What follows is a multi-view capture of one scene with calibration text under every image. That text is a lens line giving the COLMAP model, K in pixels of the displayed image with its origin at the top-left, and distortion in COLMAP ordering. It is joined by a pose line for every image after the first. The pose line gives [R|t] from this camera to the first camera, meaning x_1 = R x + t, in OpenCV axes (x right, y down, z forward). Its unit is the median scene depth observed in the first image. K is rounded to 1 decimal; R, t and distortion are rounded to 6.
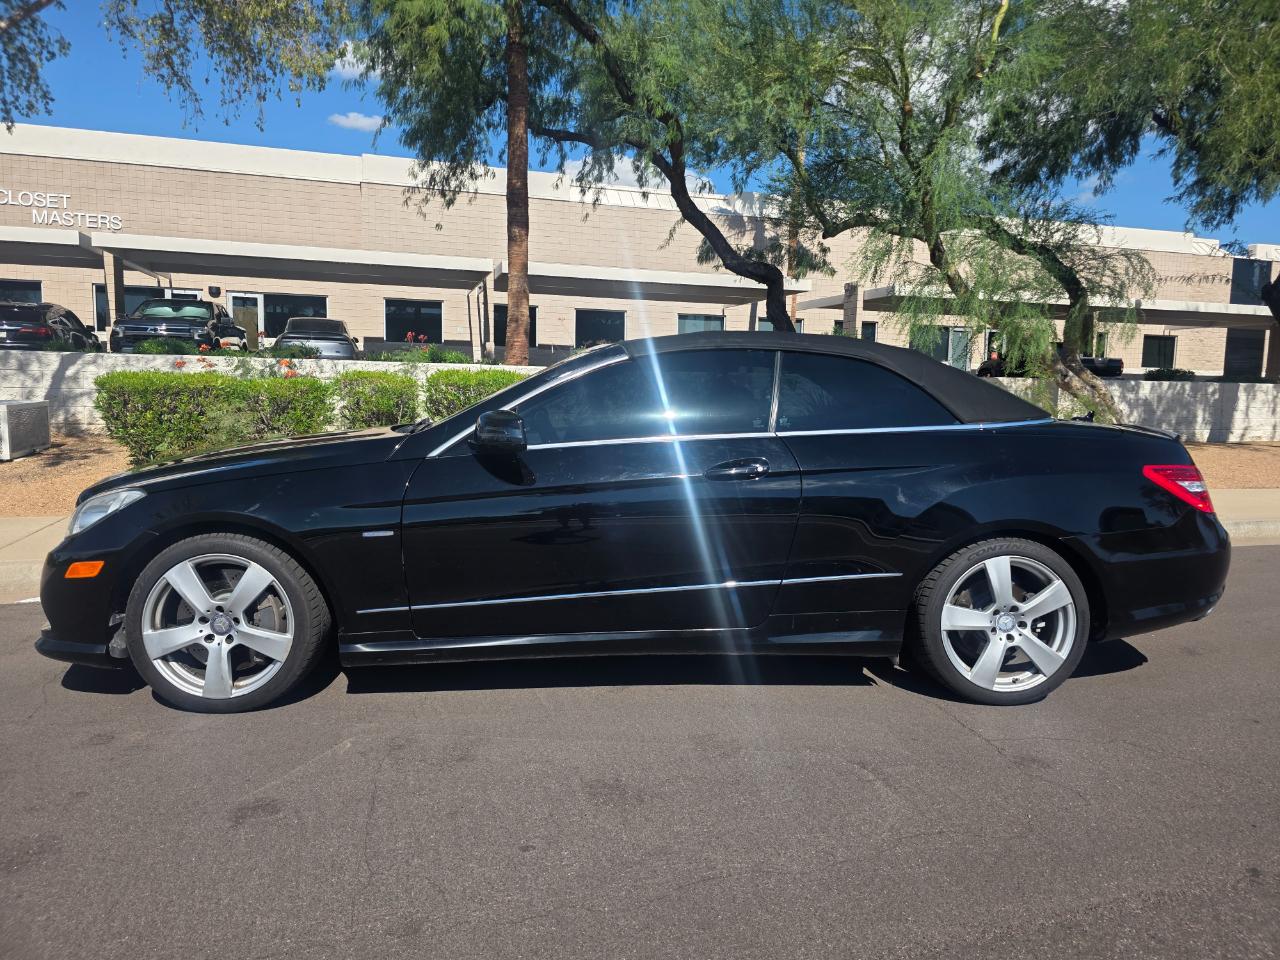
lens RADIAL K [[896.2, 0, 657.2], [0, 896.2, 462.8], [0, 0, 1]] dist [0.036864, -0.039179]
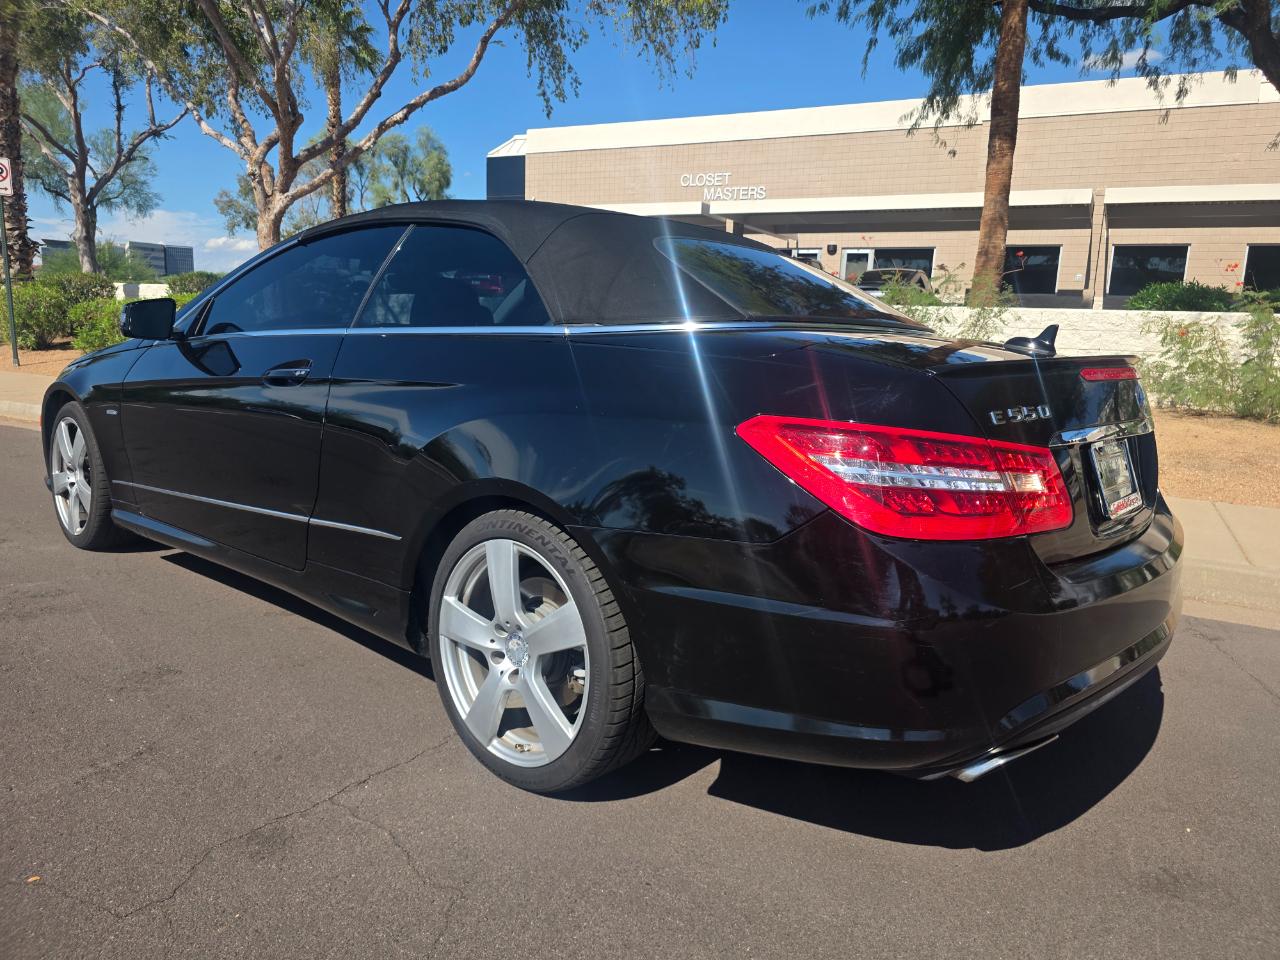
lens RADIAL K [[867.7, 0, 640.0], [0, 867.7, 480.0], [0, 0, 1]] dist [0.098274, -0.119639]
pose [[0.695968, 0.132048, -0.705827, 0.232862], [-0.086848, 0.991210, 0.099804, -0.000884], [0.712802, -0.008161, 0.701318, 0.176512]]
